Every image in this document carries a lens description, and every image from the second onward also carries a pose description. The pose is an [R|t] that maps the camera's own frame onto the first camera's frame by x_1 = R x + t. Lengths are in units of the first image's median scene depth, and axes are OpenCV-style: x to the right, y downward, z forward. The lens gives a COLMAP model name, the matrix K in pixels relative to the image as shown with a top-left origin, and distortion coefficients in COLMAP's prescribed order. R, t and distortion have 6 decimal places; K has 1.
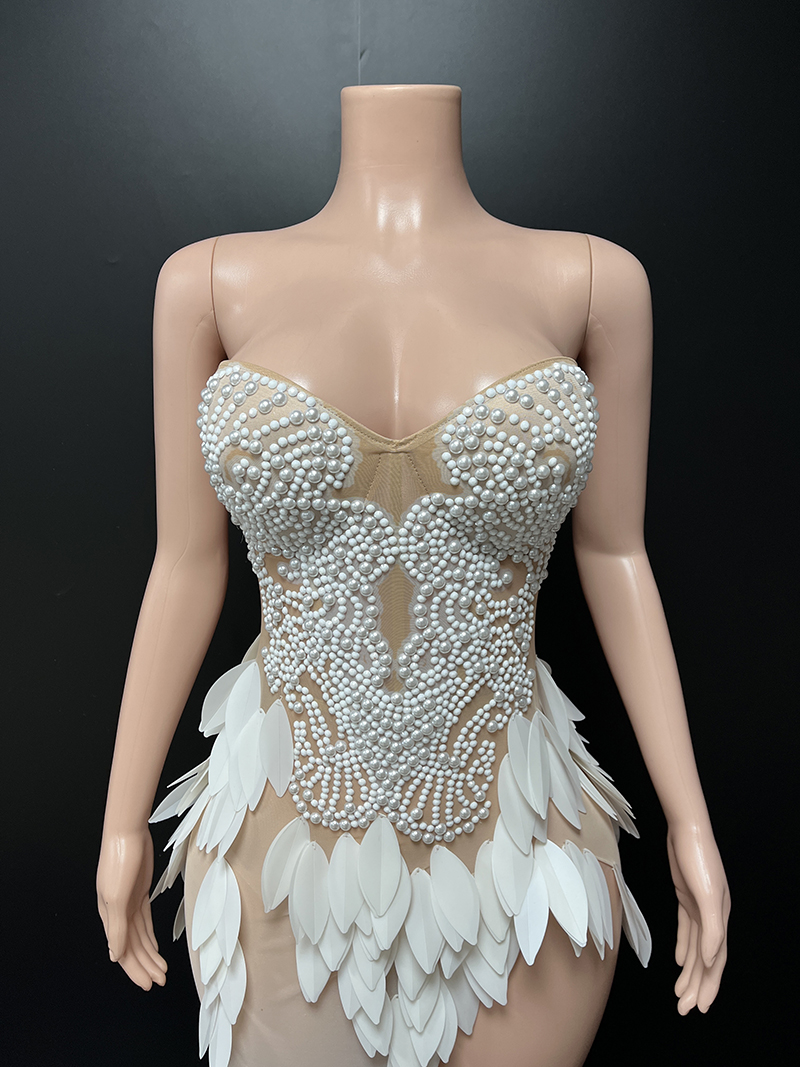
lens RADIAL K [[814.2, 0, 400.0], [0, 814.2, 533.5], [0, 0, 1]] dist [0.115909, -0.154255]
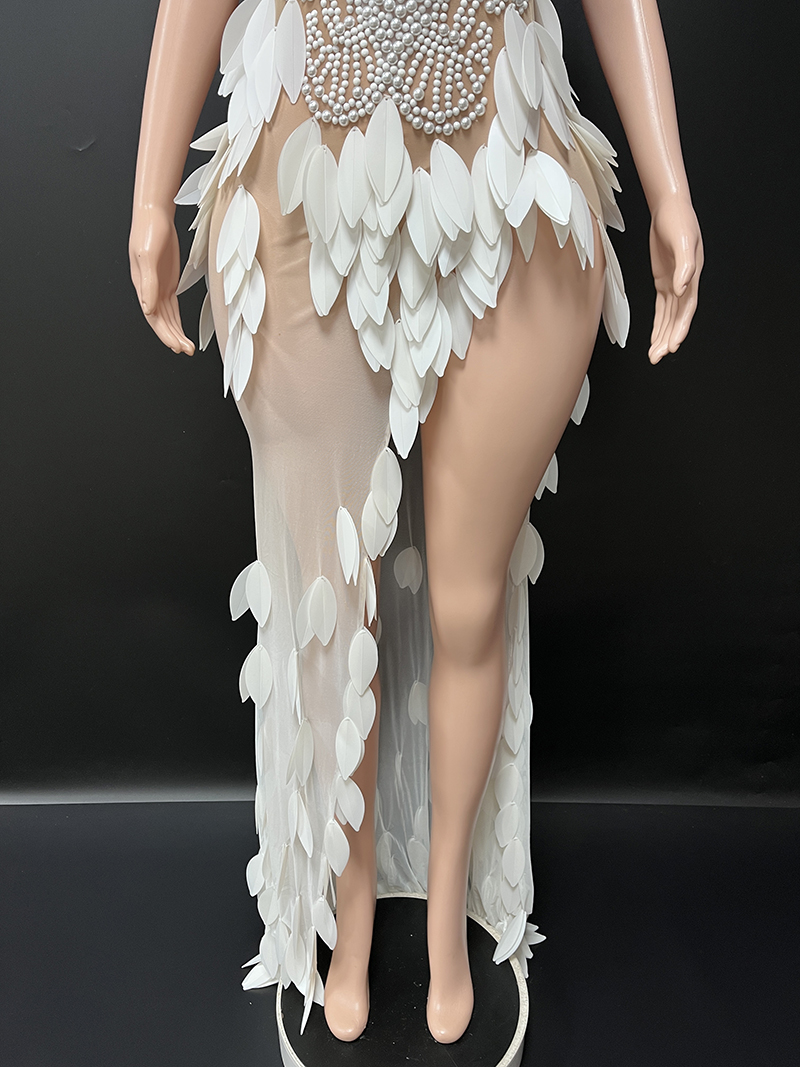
lens RADIAL K [[814.2, 0, 400.0], [0, 814.2, 533.5], [0, 0, 1]] dist [0.115909, -0.154255]
pose [[0.999790, 0.014188, -0.014788, 0.019988], [-0.012869, 0.996229, 0.085806, 0.820660], [0.015950, -0.085598, 0.996202, -0.147196]]
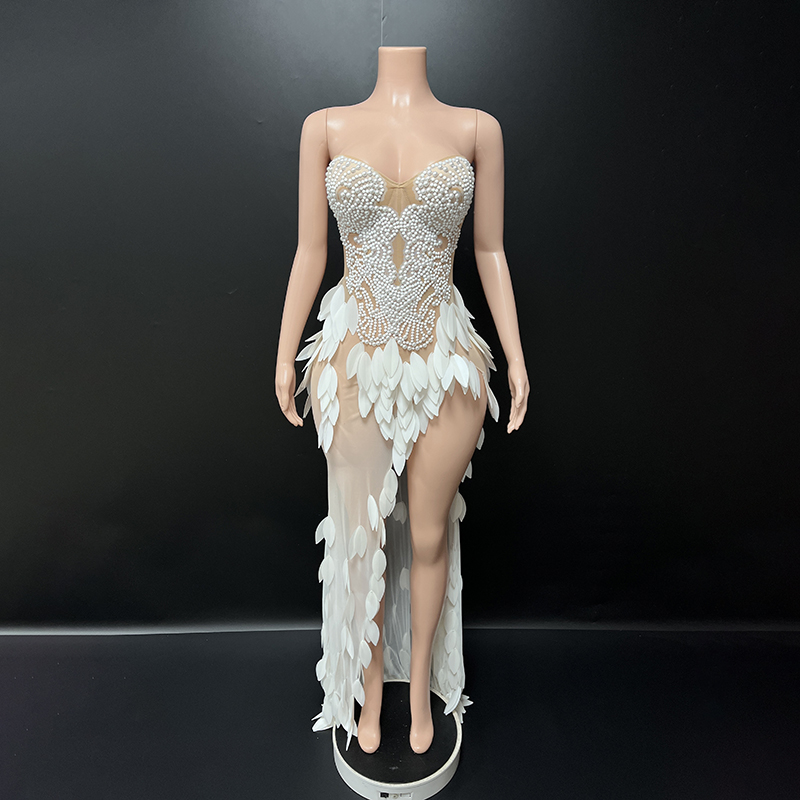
lens RADIAL K [[627.9, 0, 400.0], [0, 627.9, 400.0], [0, 0, 1]] dist [0.142290, -0.173853]
pose [[0.999922, 0.010852, 0.006125, -0.006698], [-0.011232, 0.997763, 0.065897, 0.406586], [-0.005396, -0.065961, 0.997808, -1.037970]]
